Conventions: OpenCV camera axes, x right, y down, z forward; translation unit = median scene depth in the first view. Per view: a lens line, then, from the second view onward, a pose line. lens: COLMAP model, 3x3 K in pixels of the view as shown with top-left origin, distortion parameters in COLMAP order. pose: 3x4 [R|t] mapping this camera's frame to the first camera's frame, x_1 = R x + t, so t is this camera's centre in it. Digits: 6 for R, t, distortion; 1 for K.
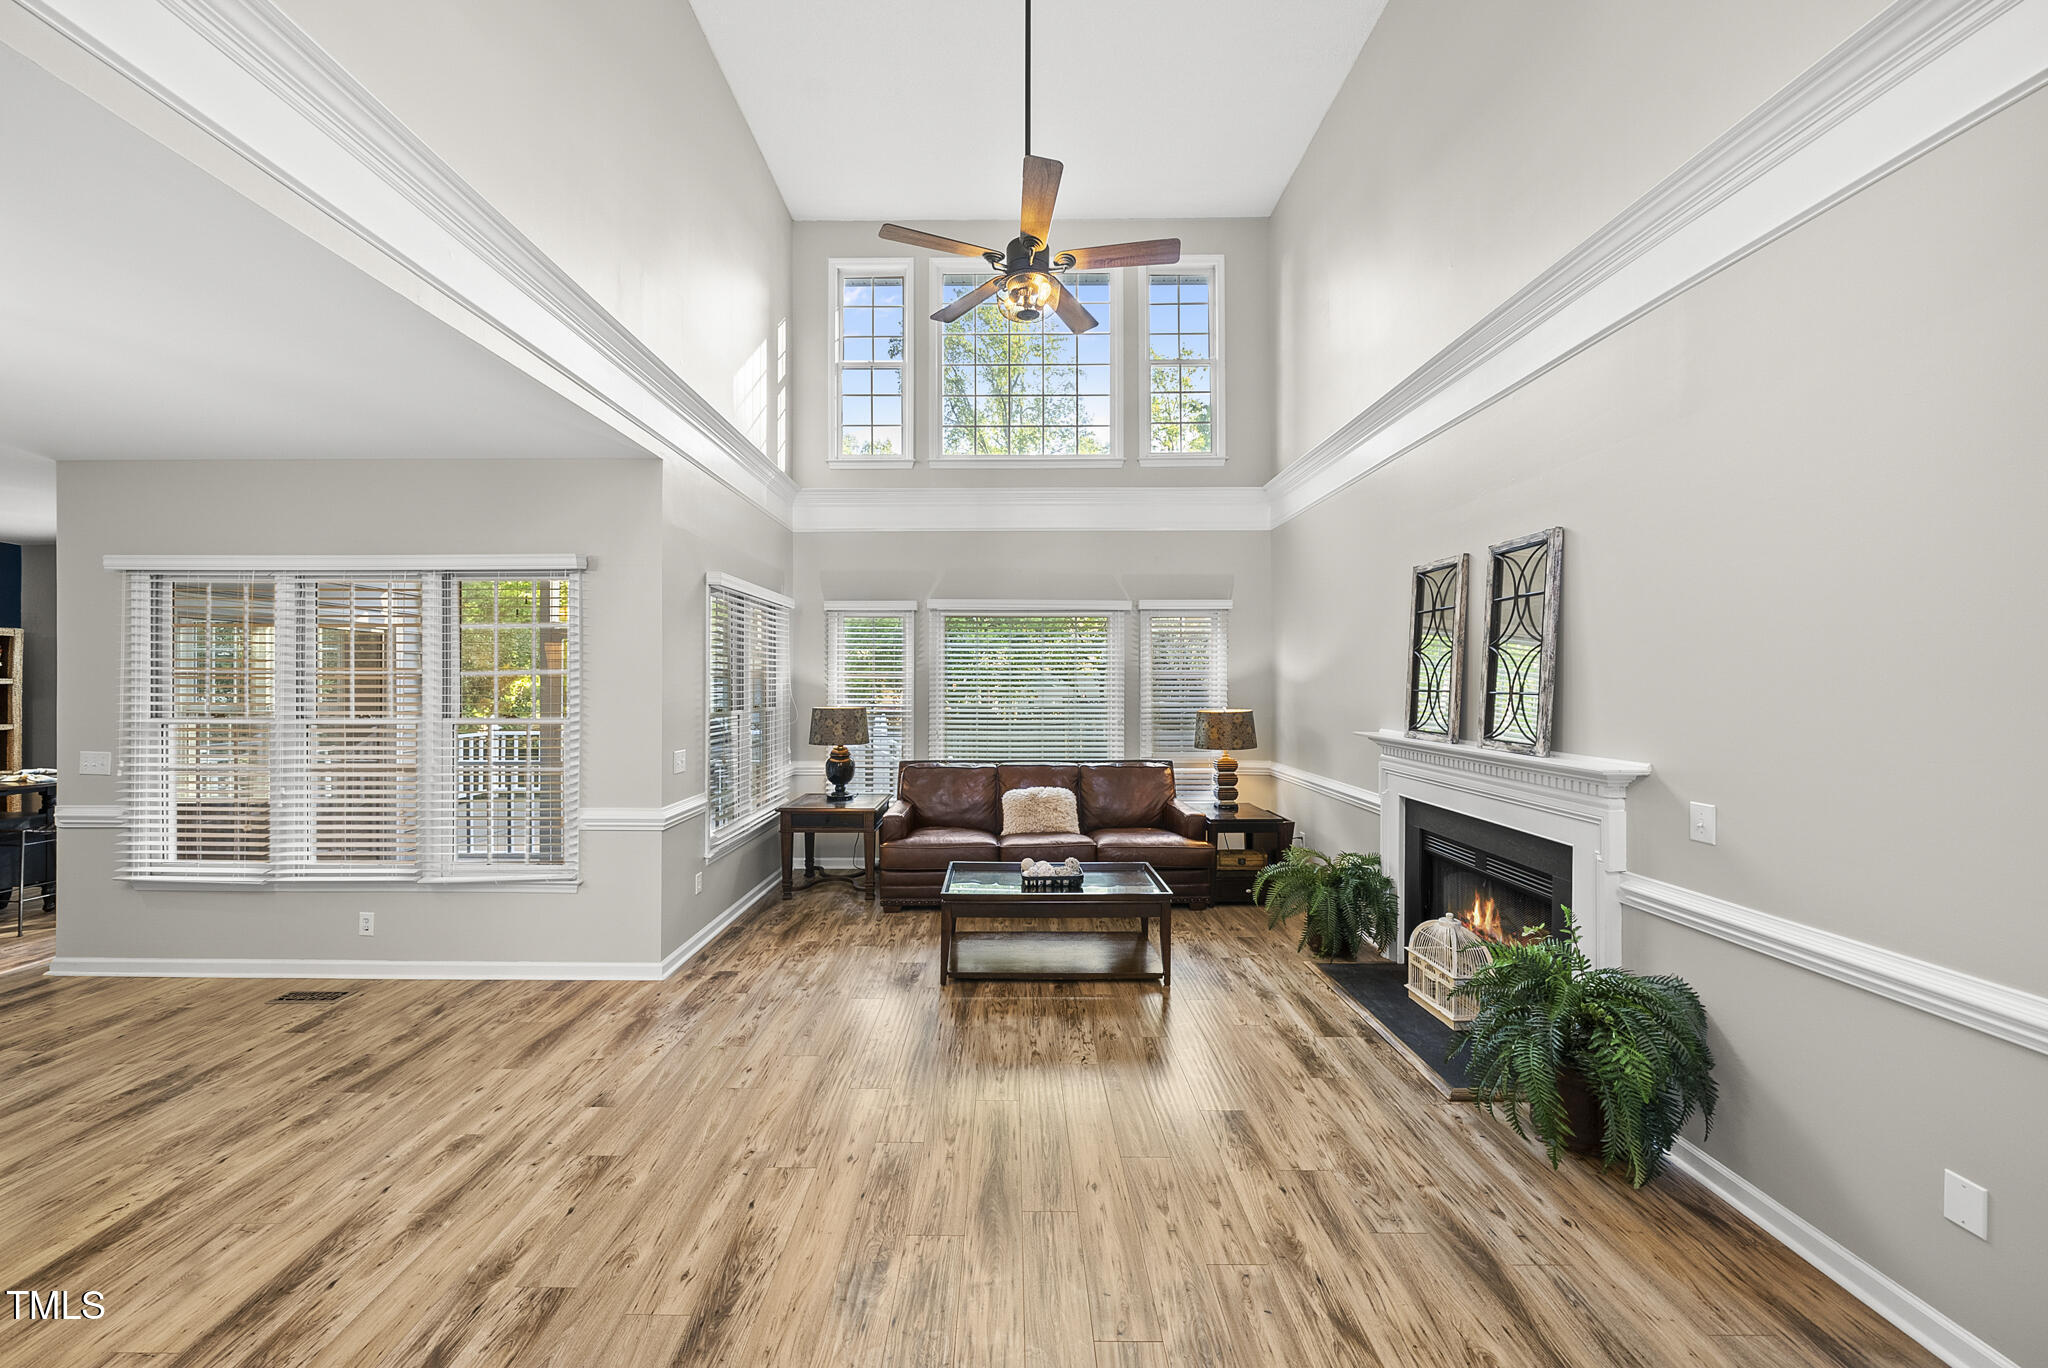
lens RADIAL K [[703.5, 0, 998.1], [0, 703.5, 684.6], [0, 0, 1]] dist [-0.005571, 0.000054]
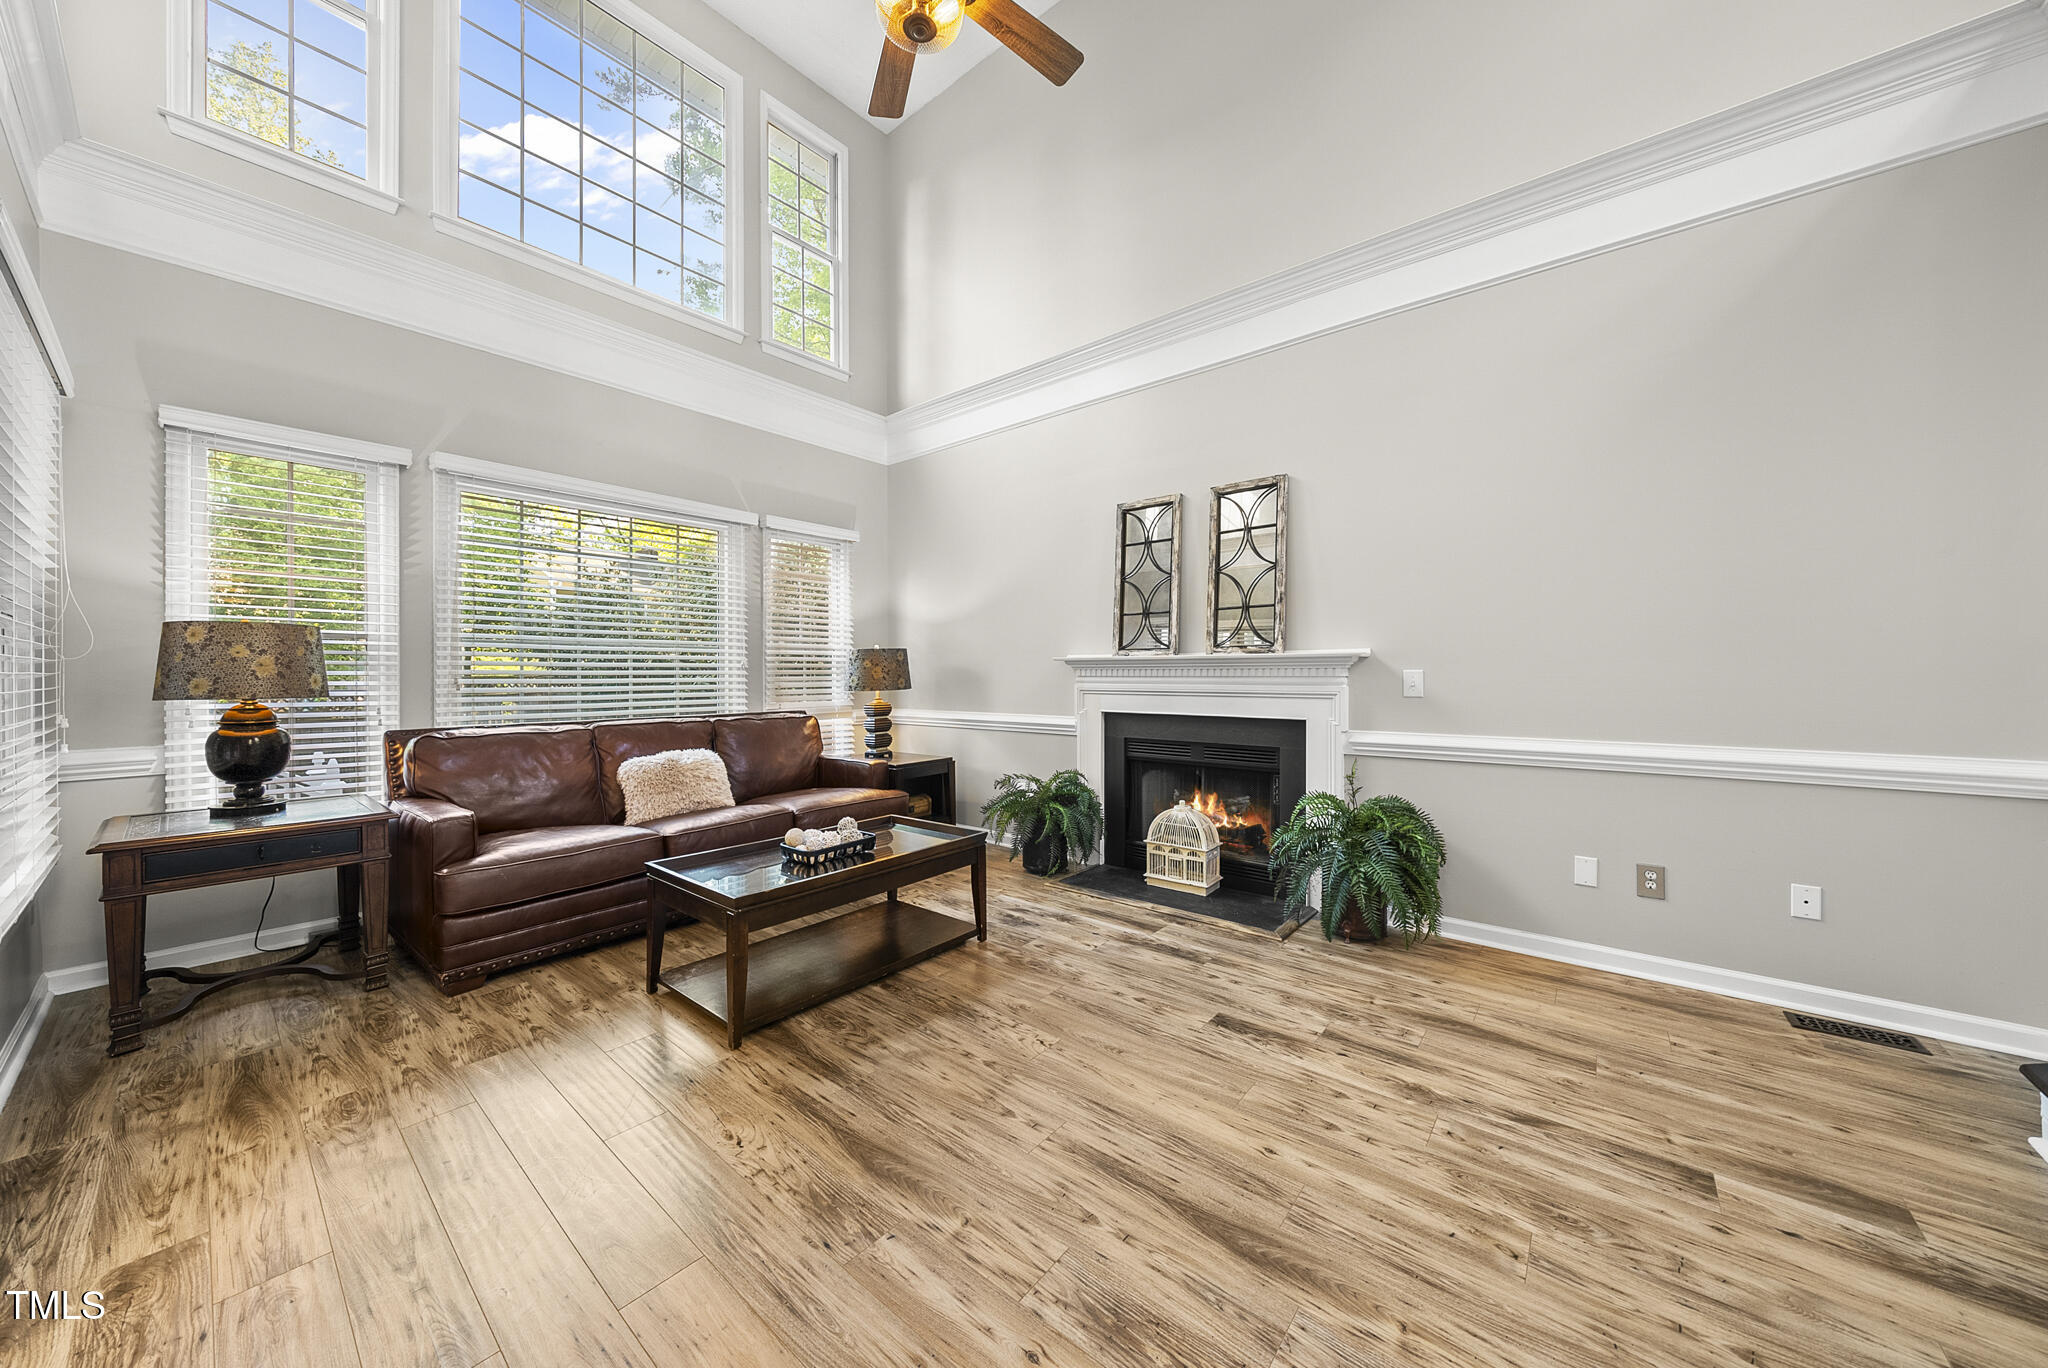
lens RADIAL K [[703.5, 0, 1004.1], [0, 703.5, 679.7], [0, 0, 1]] dist [-0.005571, 0.000054]
pose [[0.641288, -0.007556, 0.767263, -0.392164], [0.005710, 0.999971, 0.005075, 0.106585], [-0.767279, 0.001126, 0.641313, 0.430875]]
